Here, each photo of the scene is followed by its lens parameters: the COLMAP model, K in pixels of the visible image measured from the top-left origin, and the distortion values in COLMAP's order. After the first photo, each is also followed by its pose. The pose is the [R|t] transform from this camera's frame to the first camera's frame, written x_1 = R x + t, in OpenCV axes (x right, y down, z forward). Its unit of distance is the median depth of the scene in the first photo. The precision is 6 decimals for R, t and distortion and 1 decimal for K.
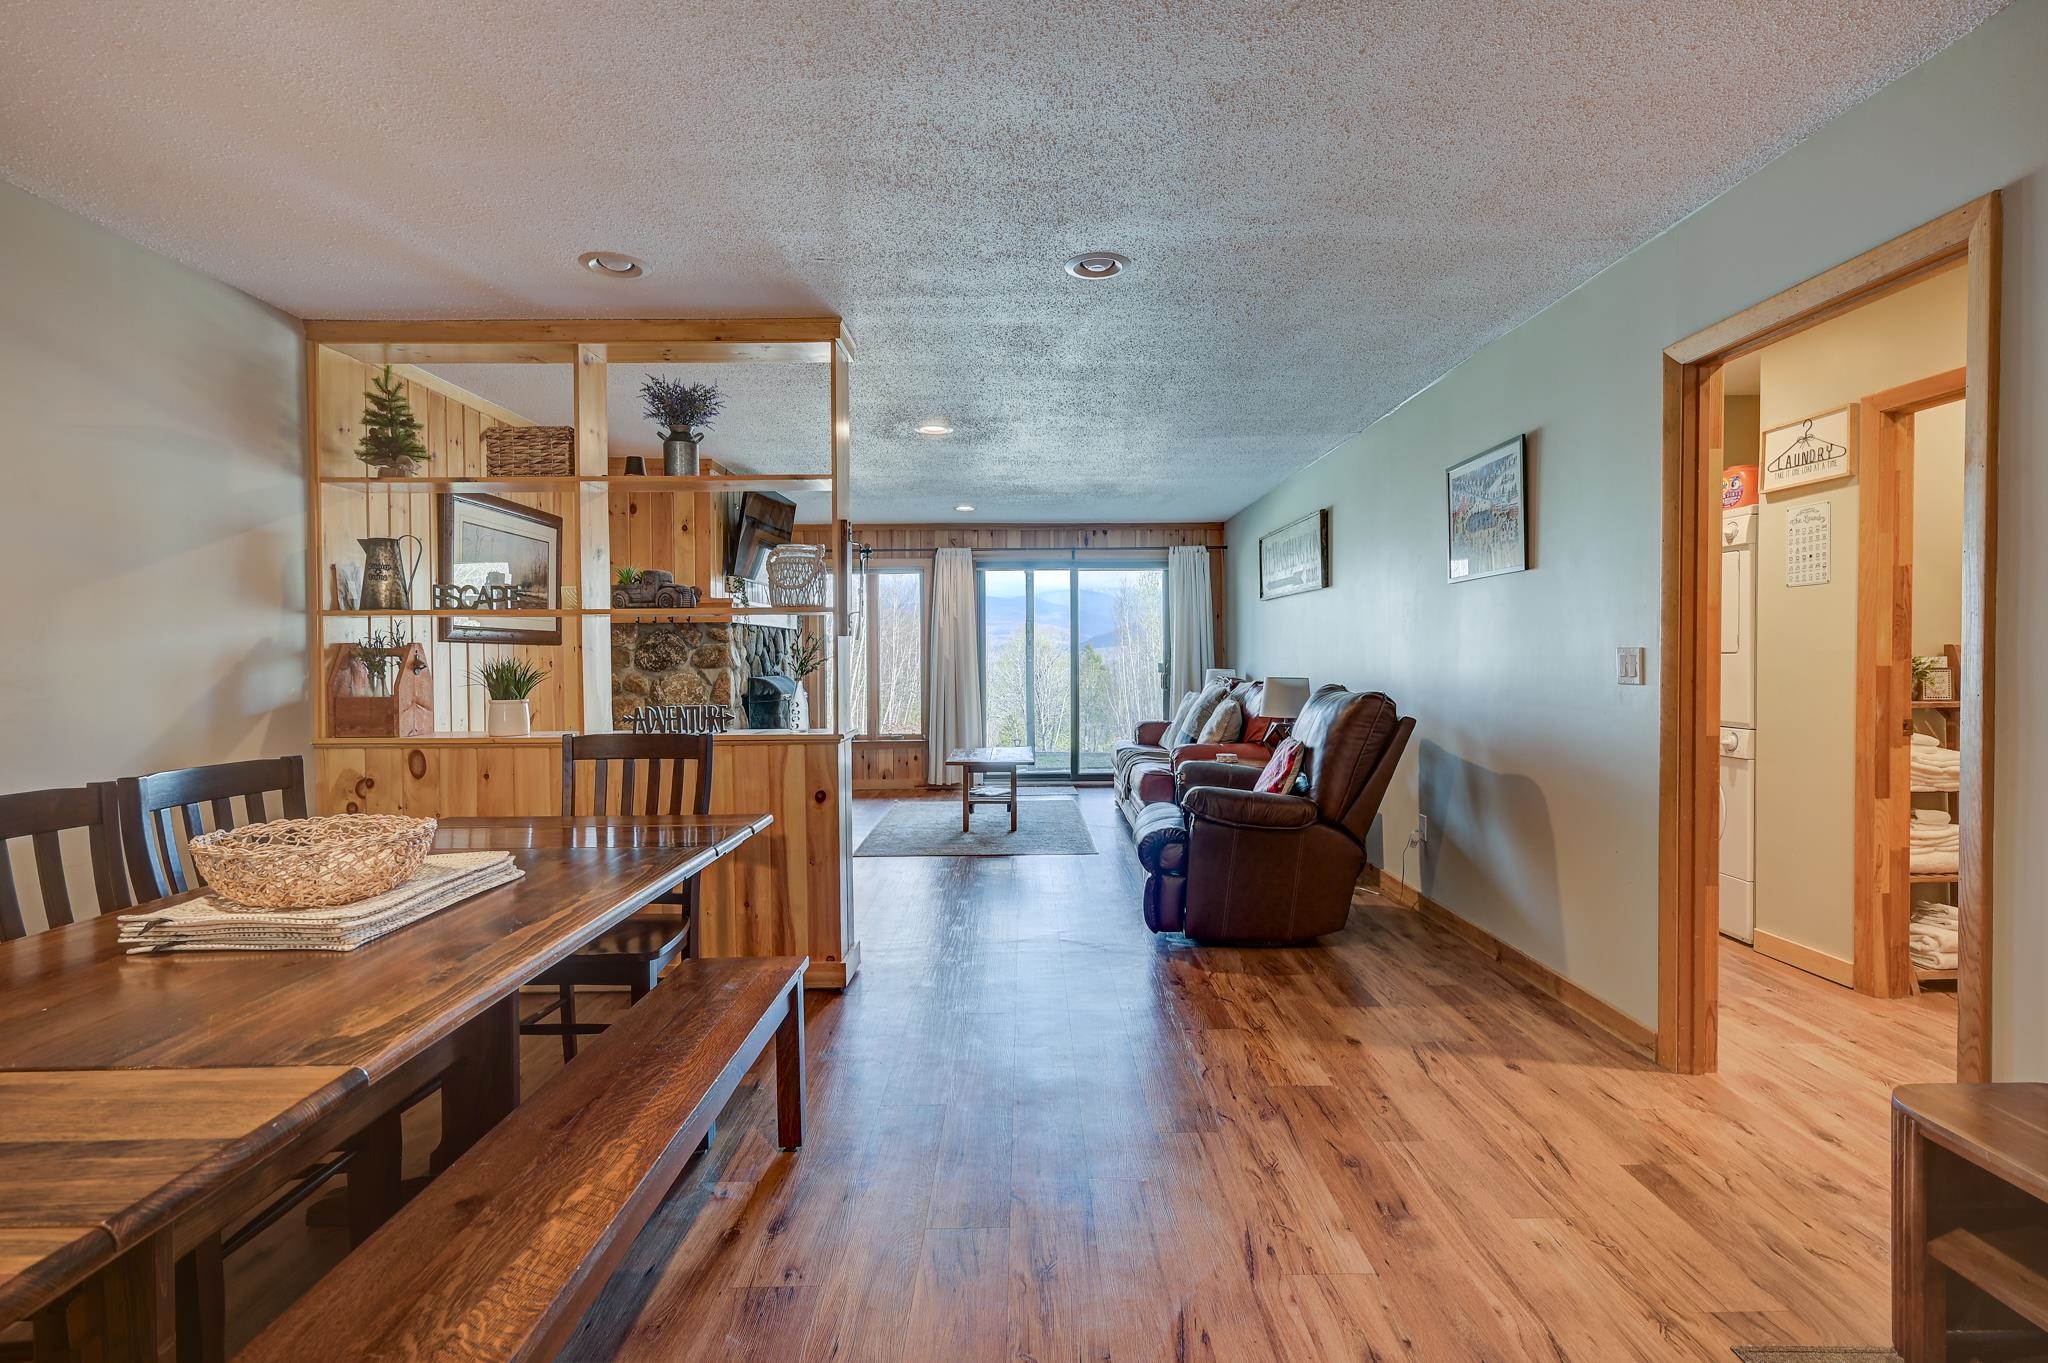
lens RADIAL K [[972.5, 0, 1051.2], [0, 972.5, 670.4], [0, 0, 1]] dist [0.002970, -0.000966]
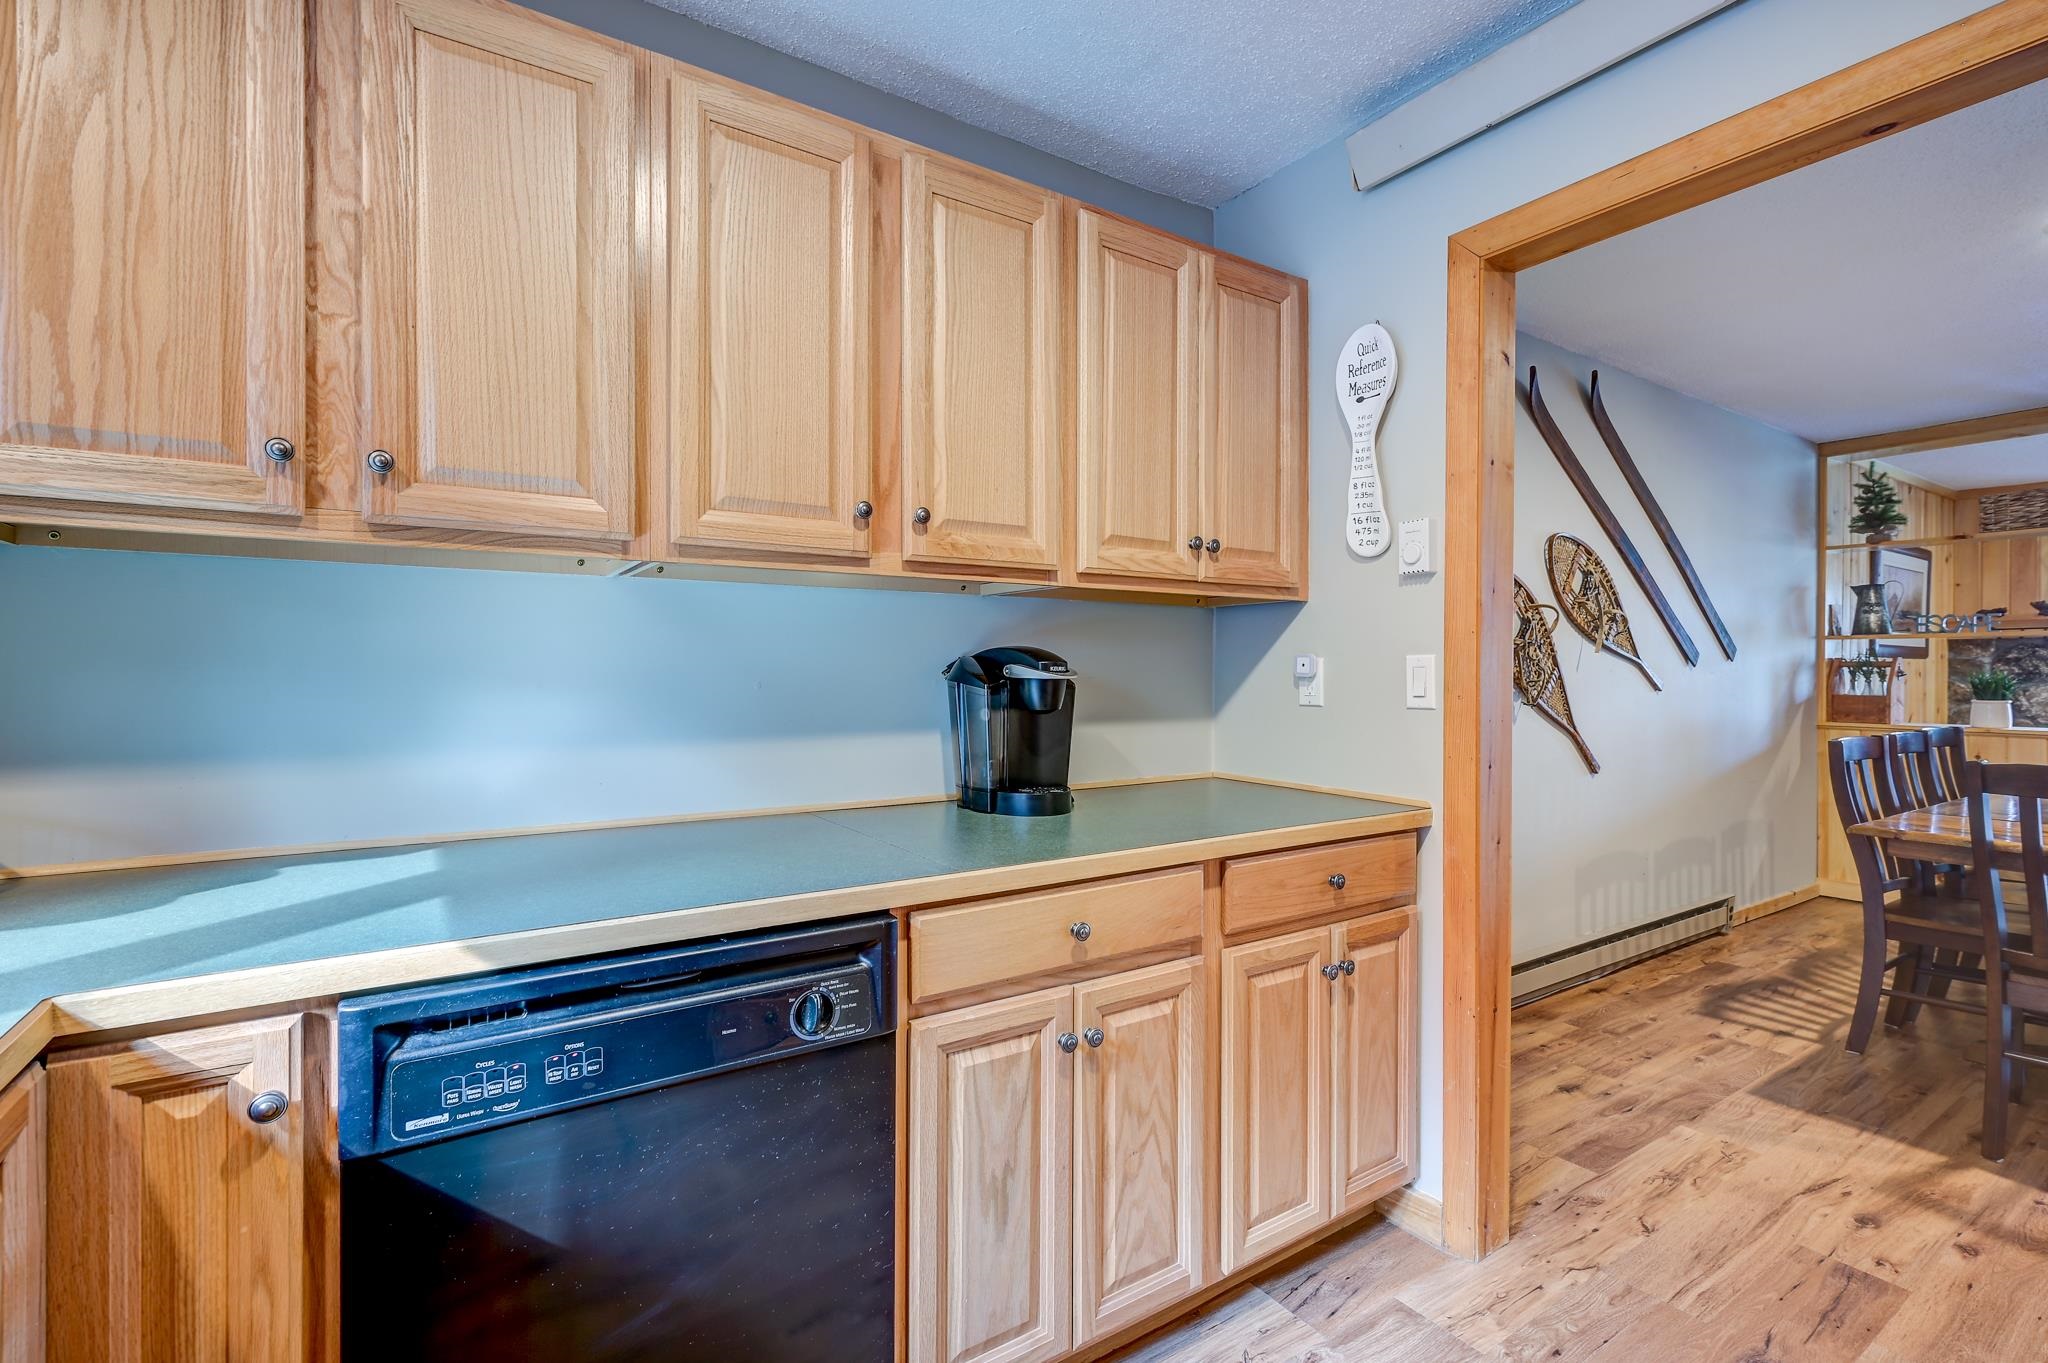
lens RADIAL K [[923.6, 0, 1029.0], [0, 923.6, 678.8], [0, 0, 1]] dist [-0.006797, 0.004256]
pose [[0.528985, 0.011524, -0.848553, -0.184481], [-0.019064, 0.999817, 0.001694, 0.022915], [0.848417, 0.015281, 0.529108, -0.728792]]
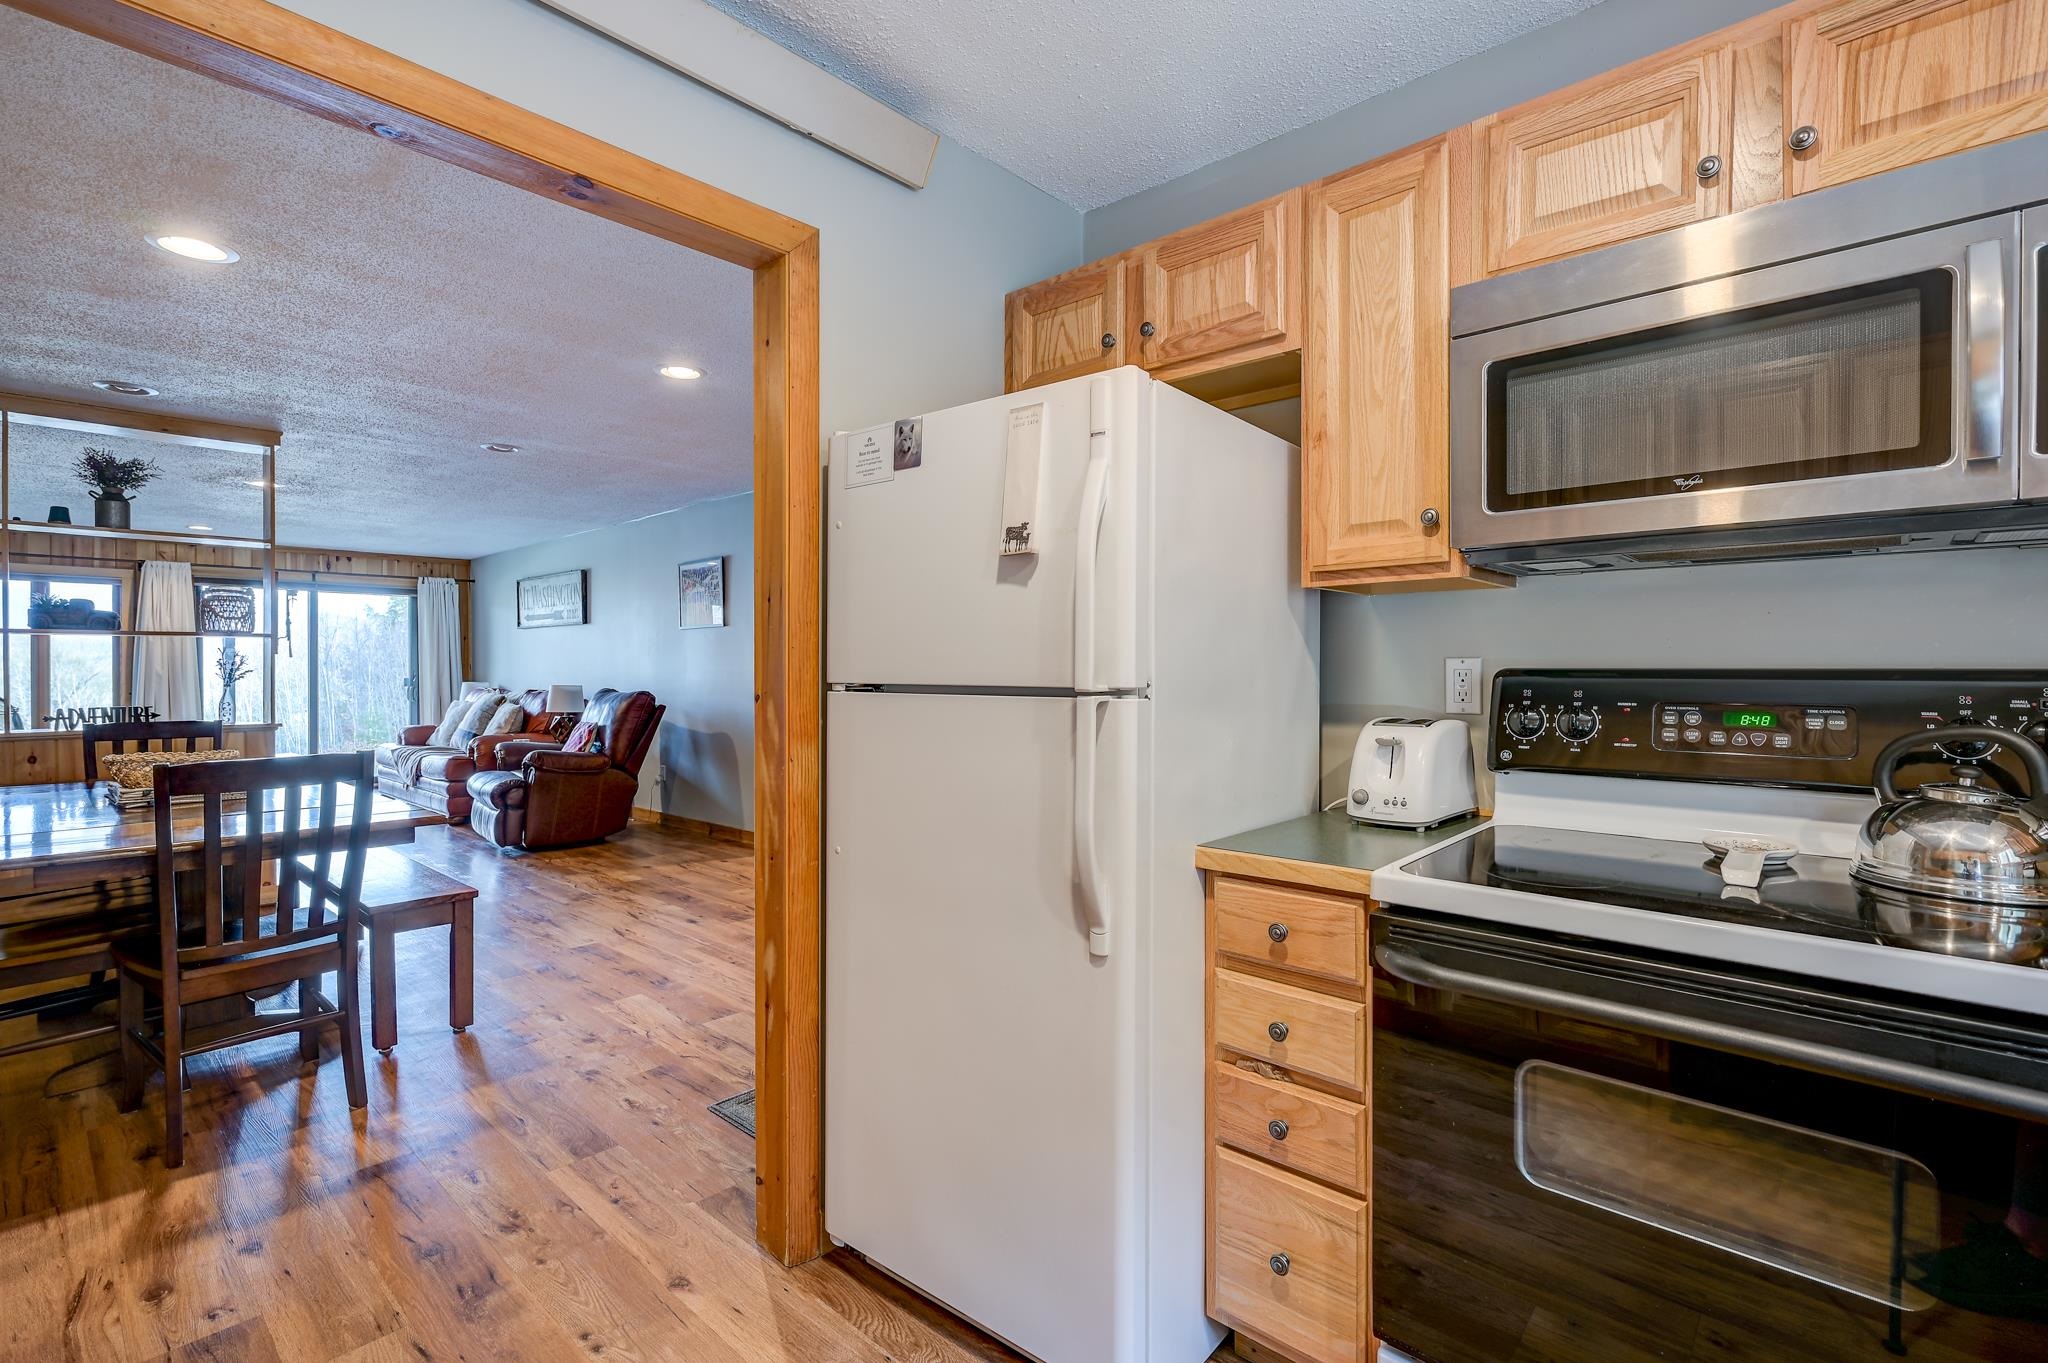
lens RADIAL K [[923.6, 0, 1033.9], [0, 923.6, 673.7], [0, 0, 1]] dist [-0.006797, 0.004256]
pose [[0.688157, 0.002781, 0.725557, -0.411417], [0.008084, 0.999901, -0.011500, 0.016676], [-0.725517, 0.013779, 0.688066, -0.693605]]
